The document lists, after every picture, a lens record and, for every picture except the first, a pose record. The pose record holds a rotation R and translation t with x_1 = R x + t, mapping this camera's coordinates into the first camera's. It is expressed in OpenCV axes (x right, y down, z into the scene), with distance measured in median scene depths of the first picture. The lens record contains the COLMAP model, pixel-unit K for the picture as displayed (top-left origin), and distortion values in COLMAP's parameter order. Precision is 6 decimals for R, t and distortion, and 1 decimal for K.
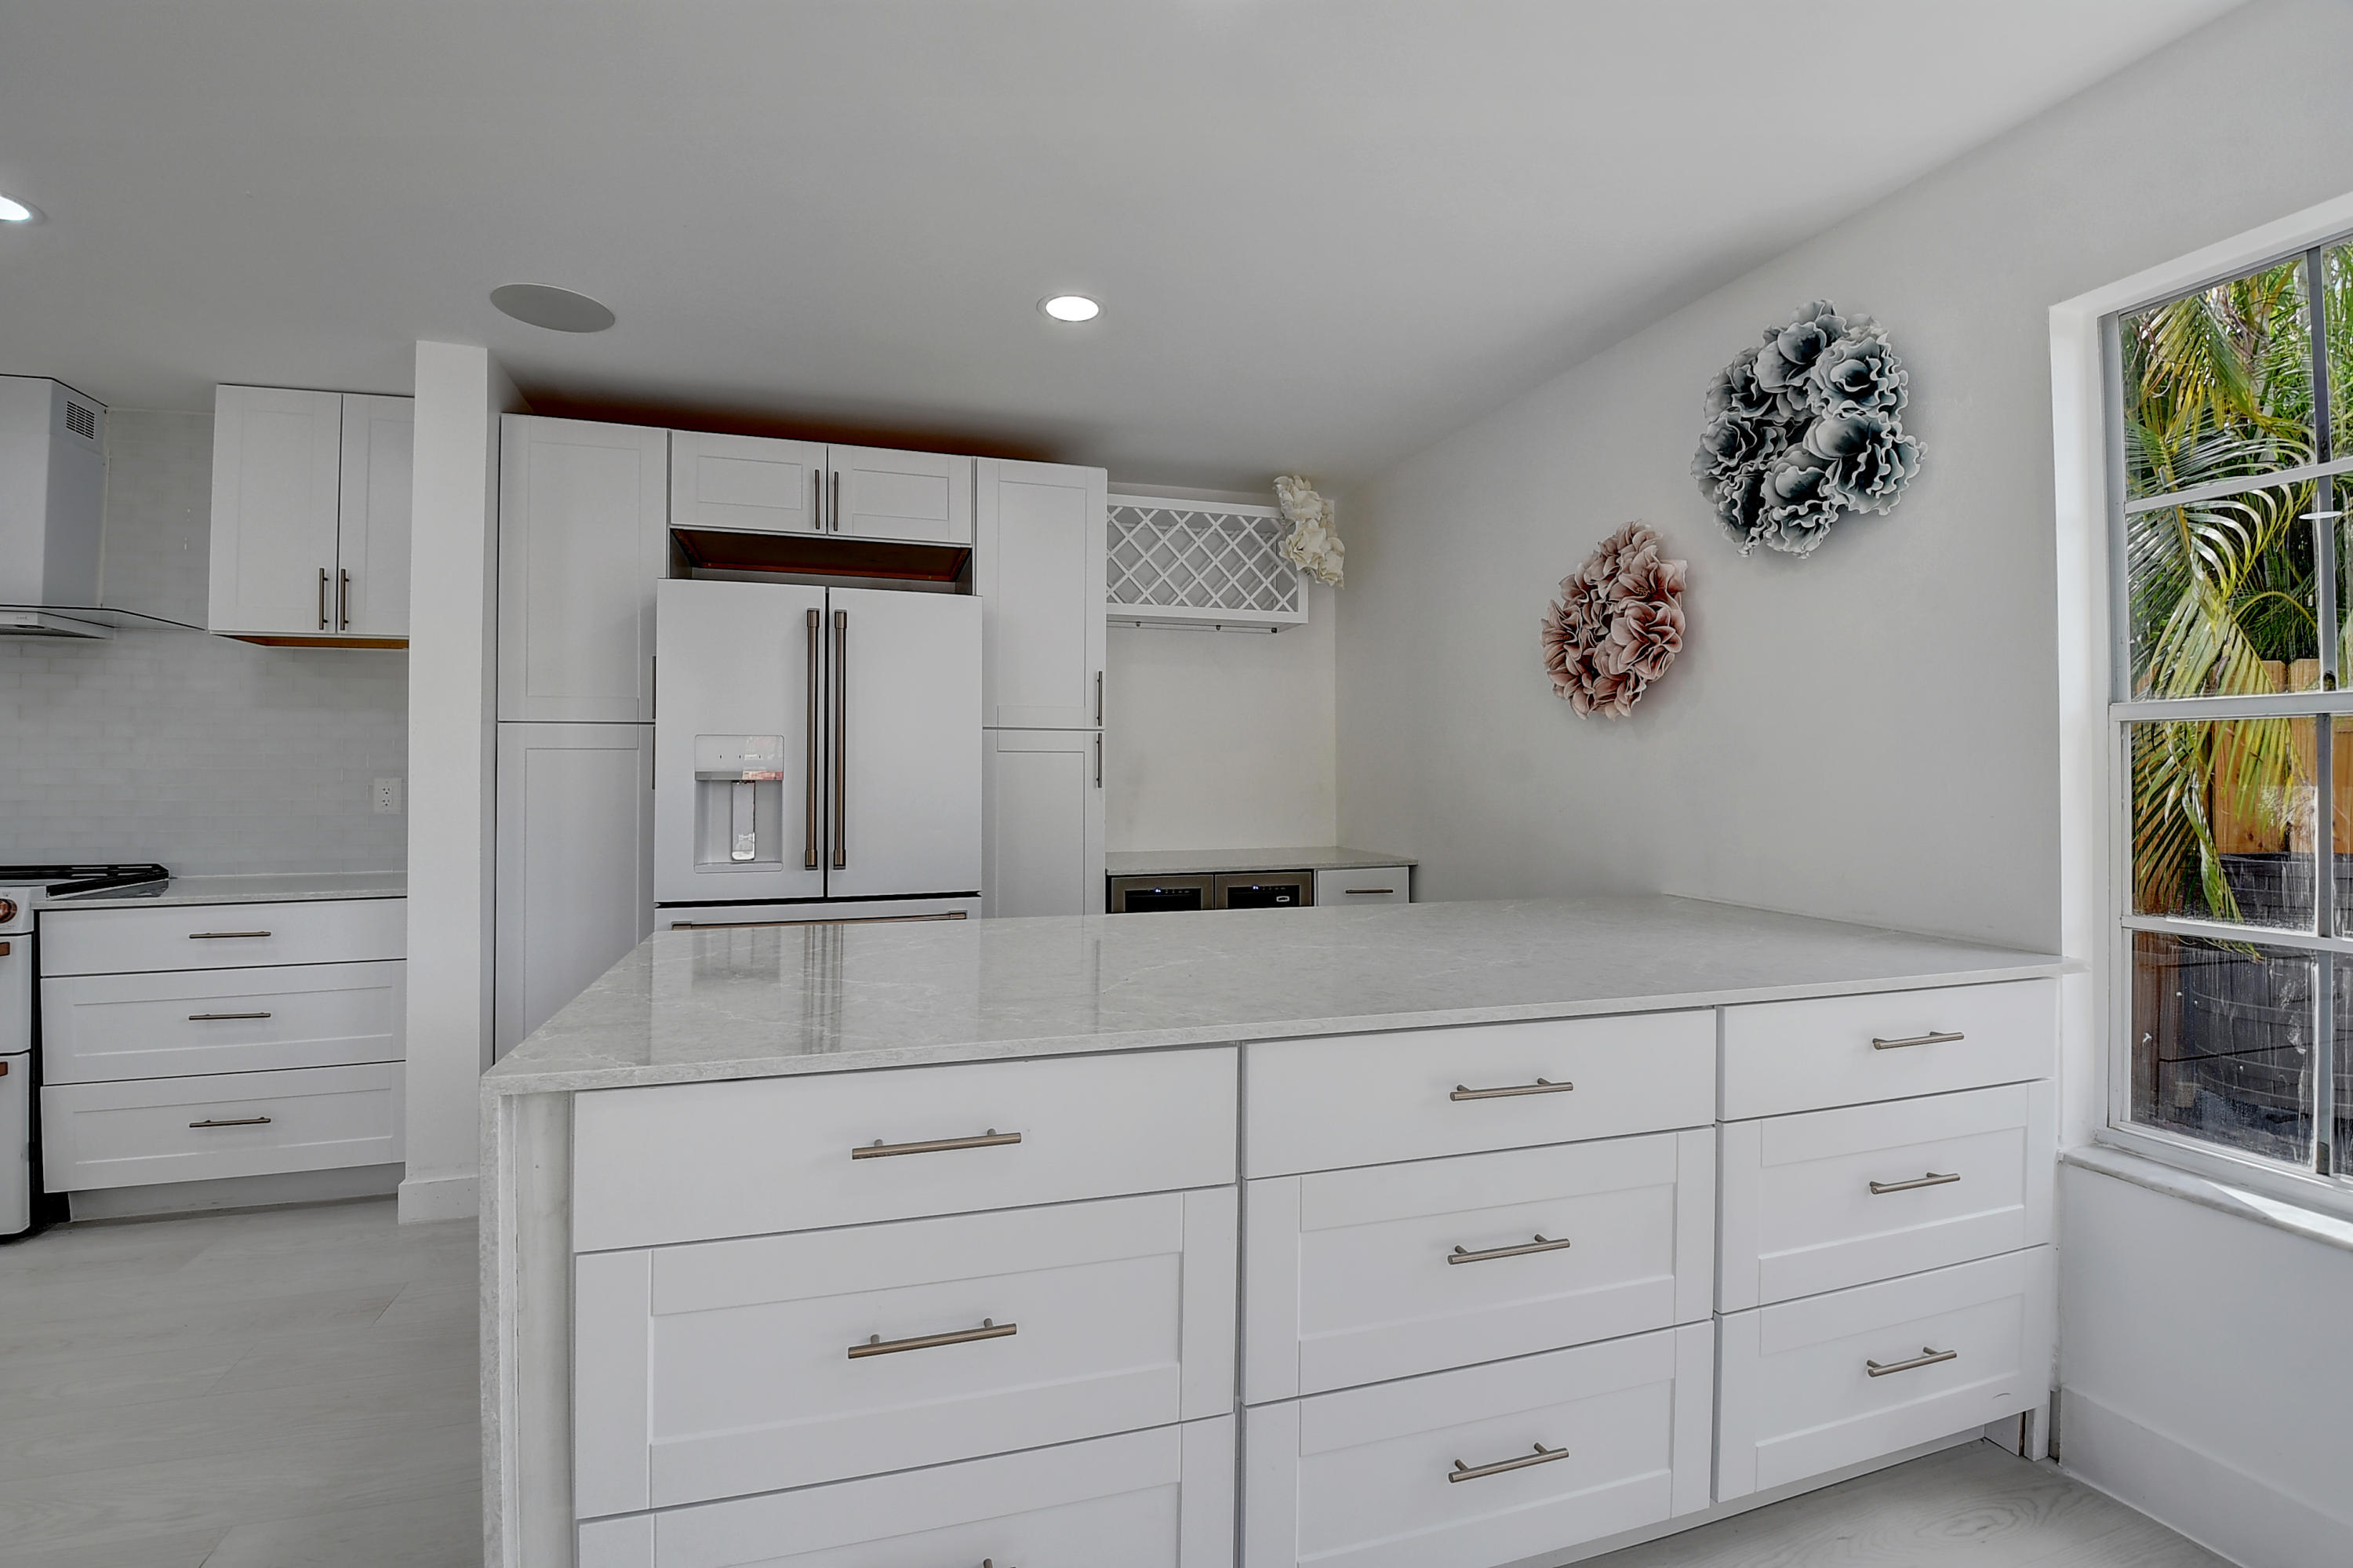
lens RADIAL K [[1033.4, 0, 1167.0], [0, 1033.4, 764.2], [0, 0, 1]] dist [-0.028644, -0.001007]
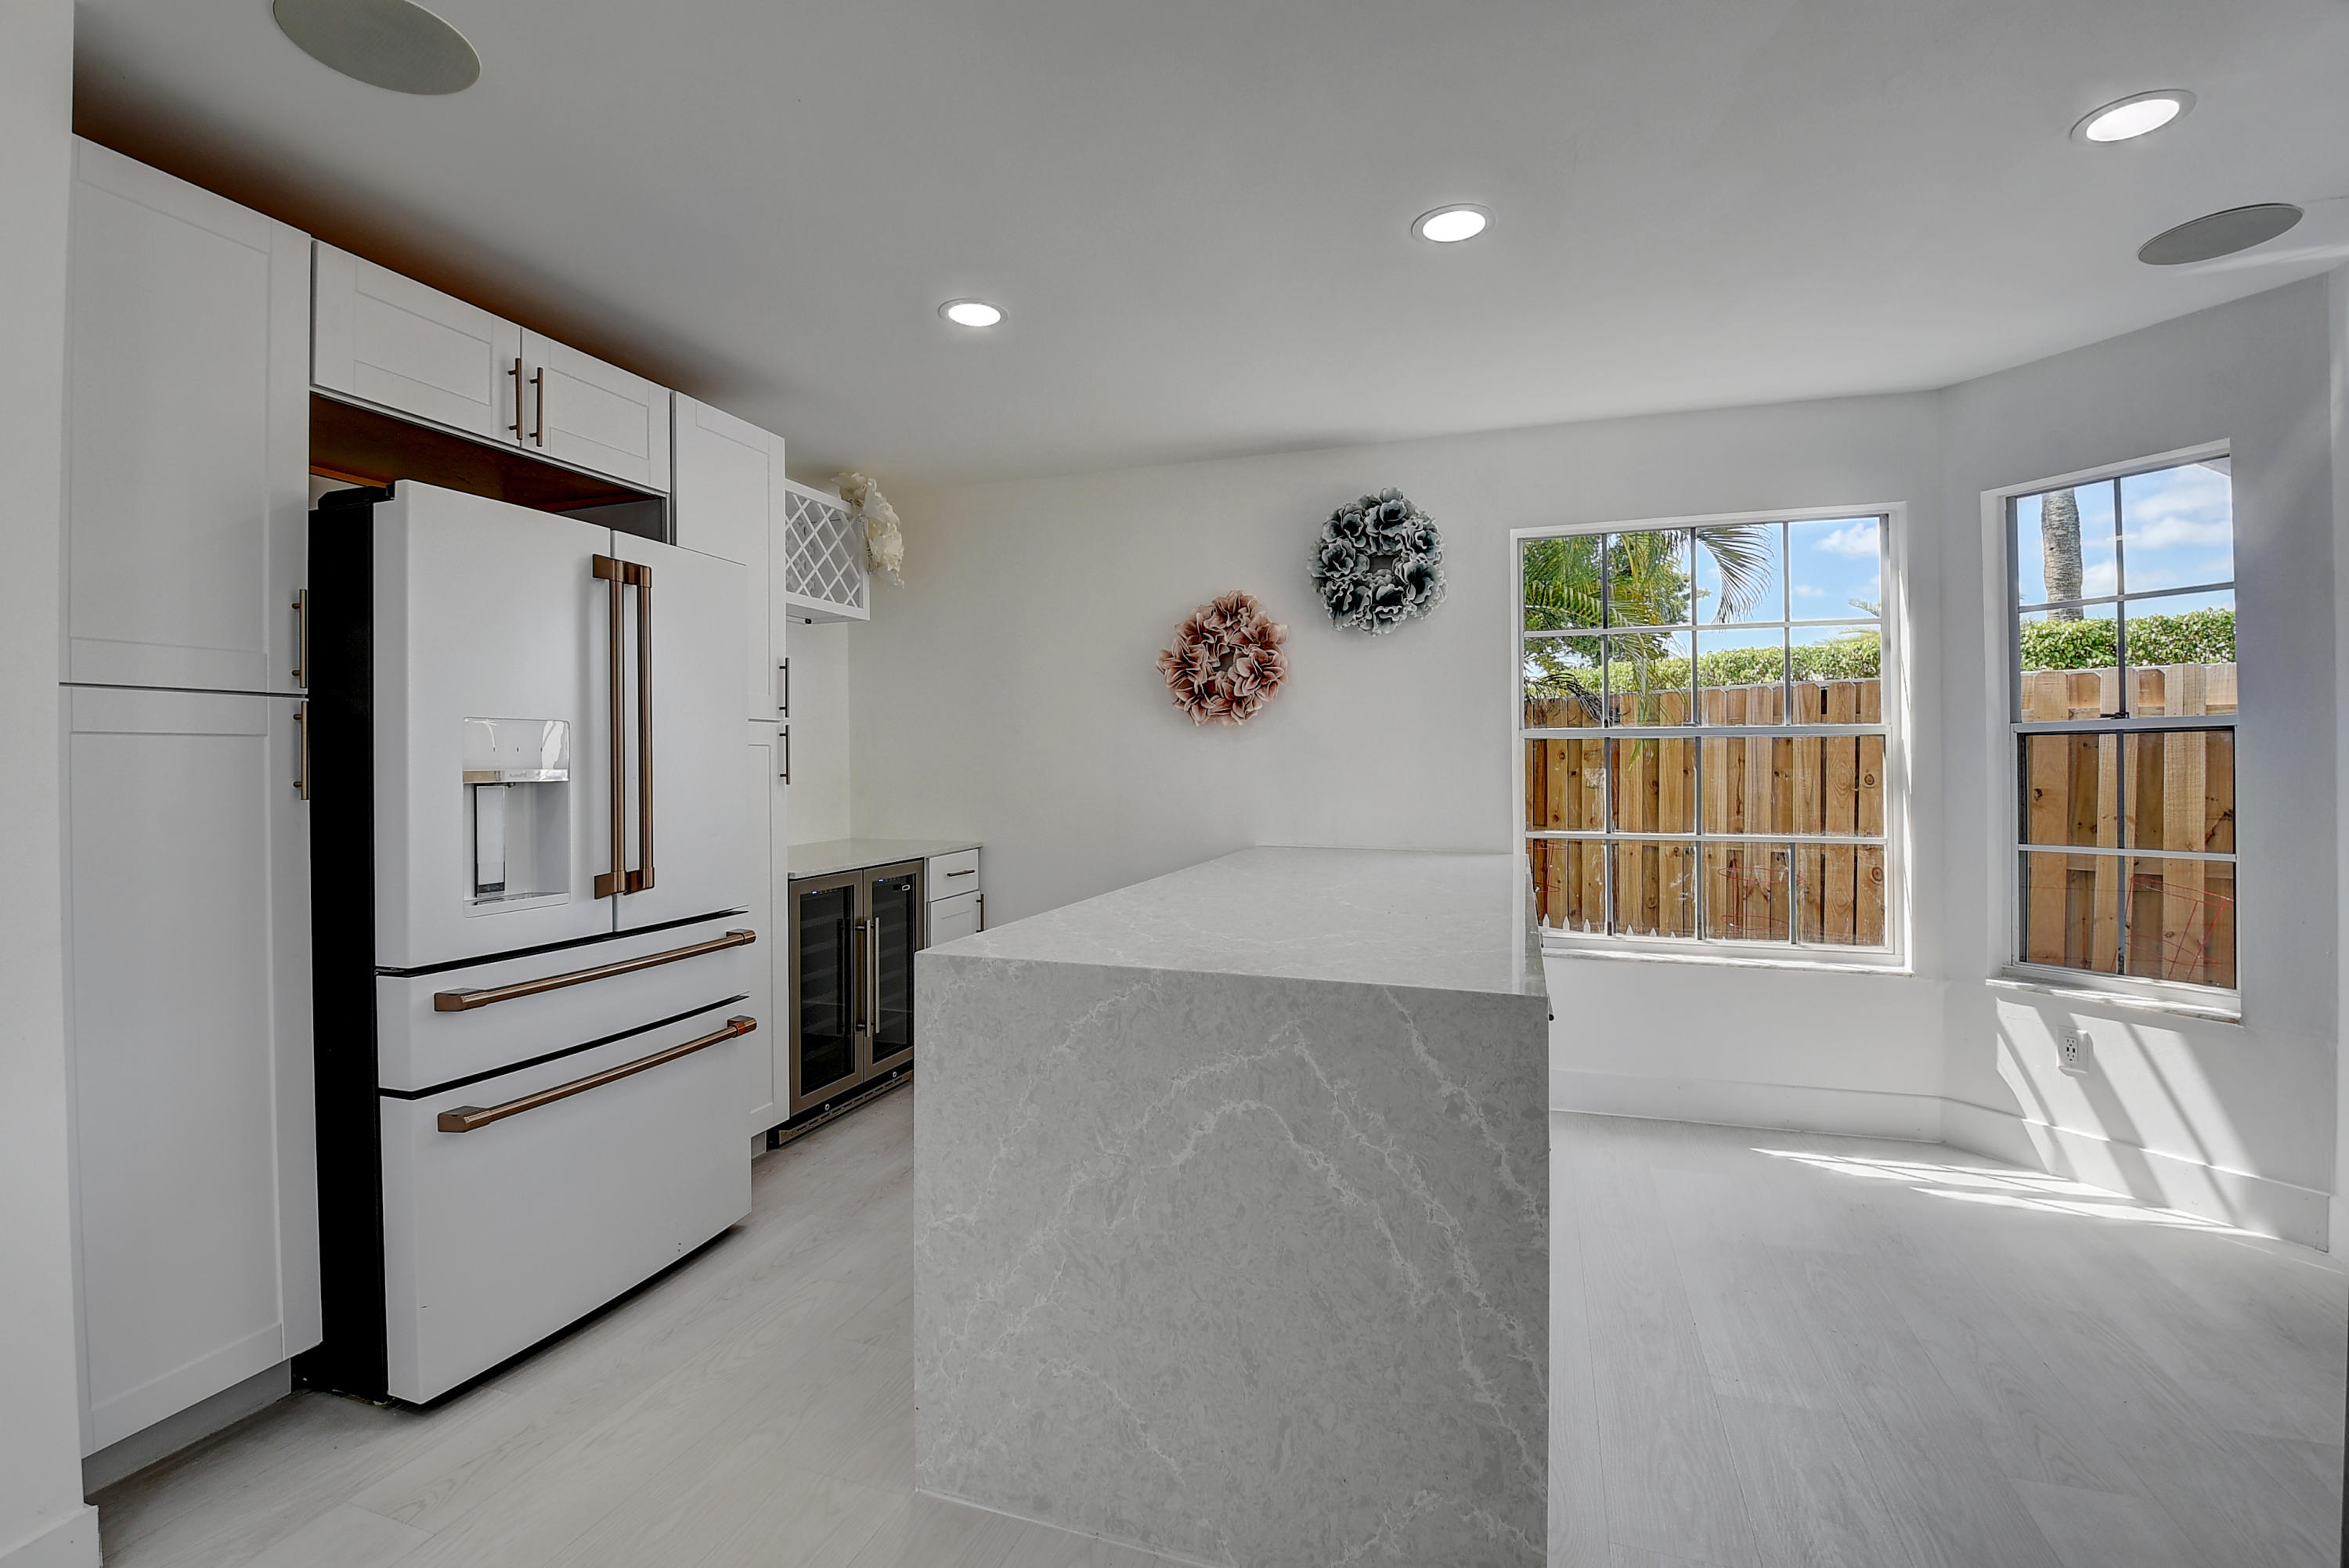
lens RADIAL K [[1035.1, 0, 1166.3], [0, 1035.1, 762.0], [0, 0, 1]] dist [0.029052, -0.035613]
pose [[0.593978, -0.003864, 0.804472, -0.757079], [-0.002488, 0.999975, 0.006639, -0.003205], [-0.804478, -0.005945, 0.593953, 0.207021]]
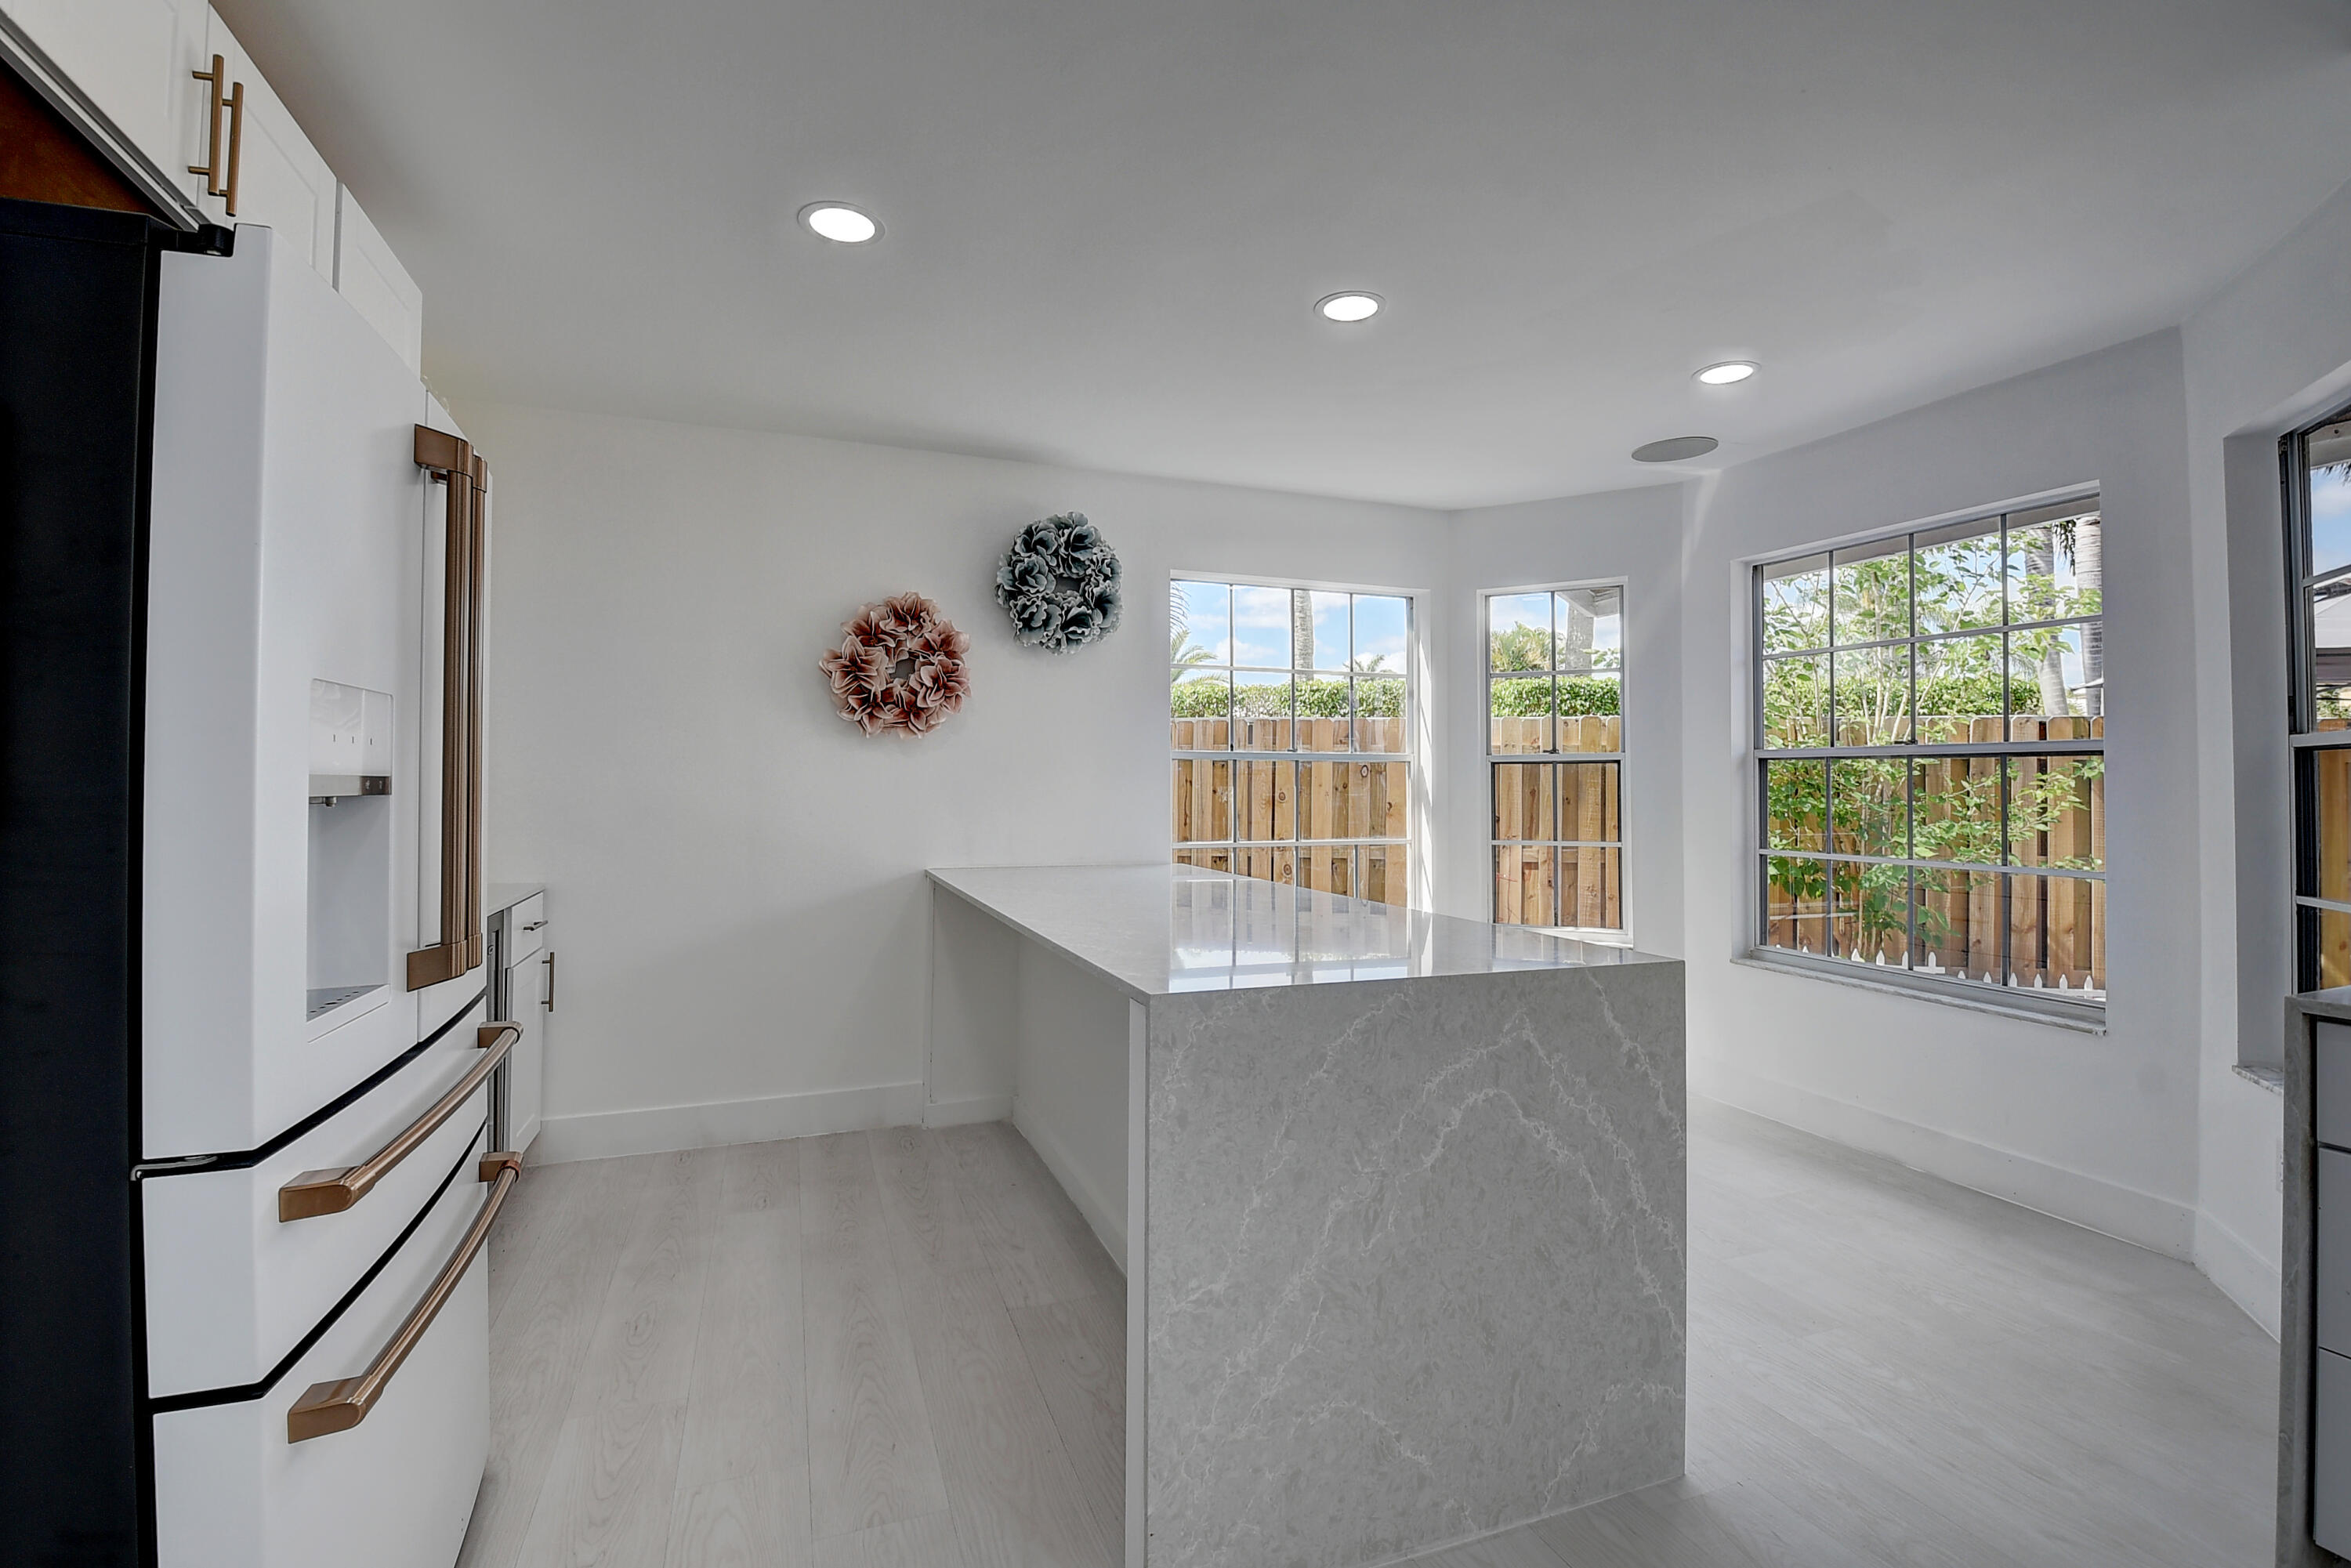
lens RADIAL K [[1036.0, 0, 1167.3], [0, 1036.0, 762.0], [0, 0, 1]] dist [0.029052, -0.035613]
pose [[-0.050074, 0.016768, 0.998605, -0.880295], [-0.012572, 0.999769, -0.017418, 0.004612], [-0.998666, -0.013426, -0.049851, 0.713895]]
